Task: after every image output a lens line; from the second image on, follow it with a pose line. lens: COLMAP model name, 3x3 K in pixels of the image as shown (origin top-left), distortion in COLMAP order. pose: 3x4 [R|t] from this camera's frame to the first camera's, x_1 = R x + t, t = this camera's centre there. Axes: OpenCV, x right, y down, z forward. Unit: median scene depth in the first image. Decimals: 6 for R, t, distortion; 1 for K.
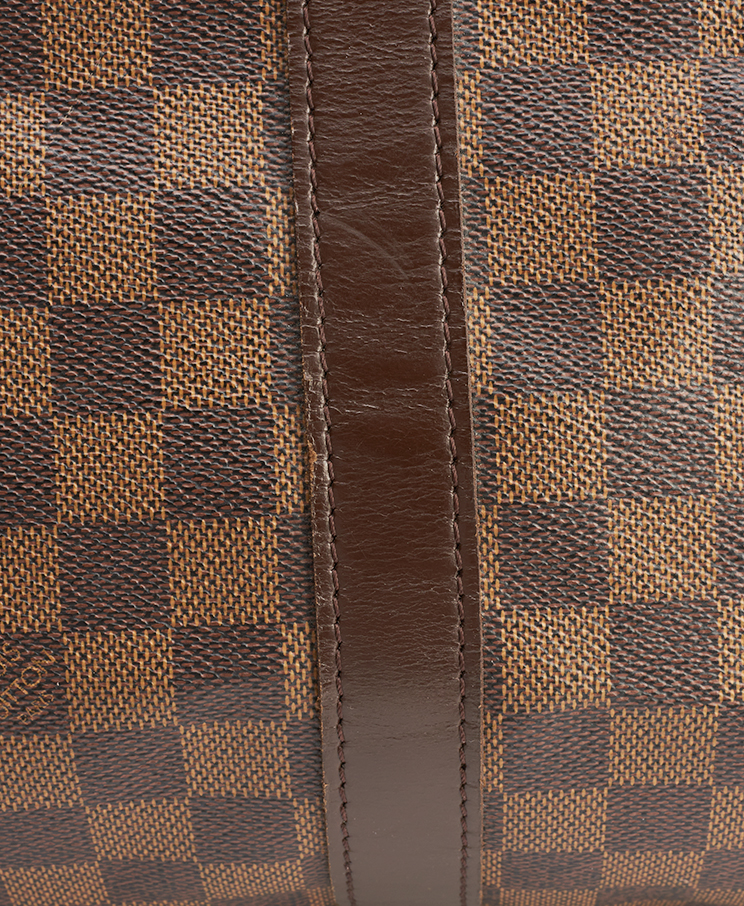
lens RADIAL K [[1768.6, 0, 371.8], [0, 1768.6, 453.1], [0, 0, 1]] dist [-0.007697, 0.000000]
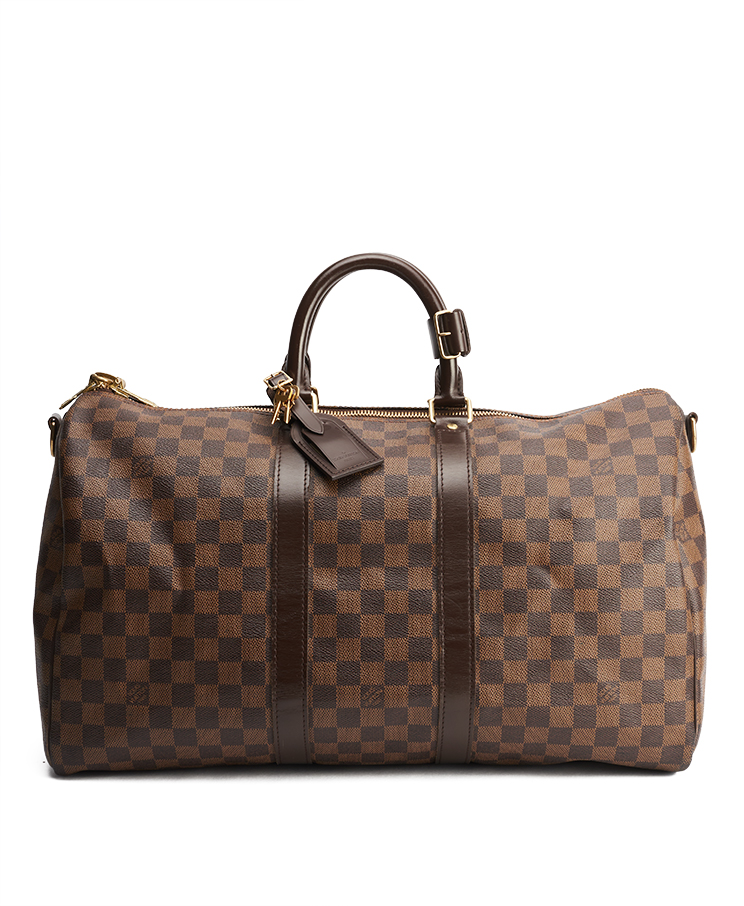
lens RADIAL K [[1768.6, 0, 407.1], [0, 1768.6, 463.1], [0, 0, 1]] dist [-0.007697, 0.000000]
pose [[0.999144, 0.040356, 0.009058, -0.181857], [-0.039128, 0.993253, -0.109171, 0.028190], [-0.013402, 0.108723, 0.993982, -3.650705]]
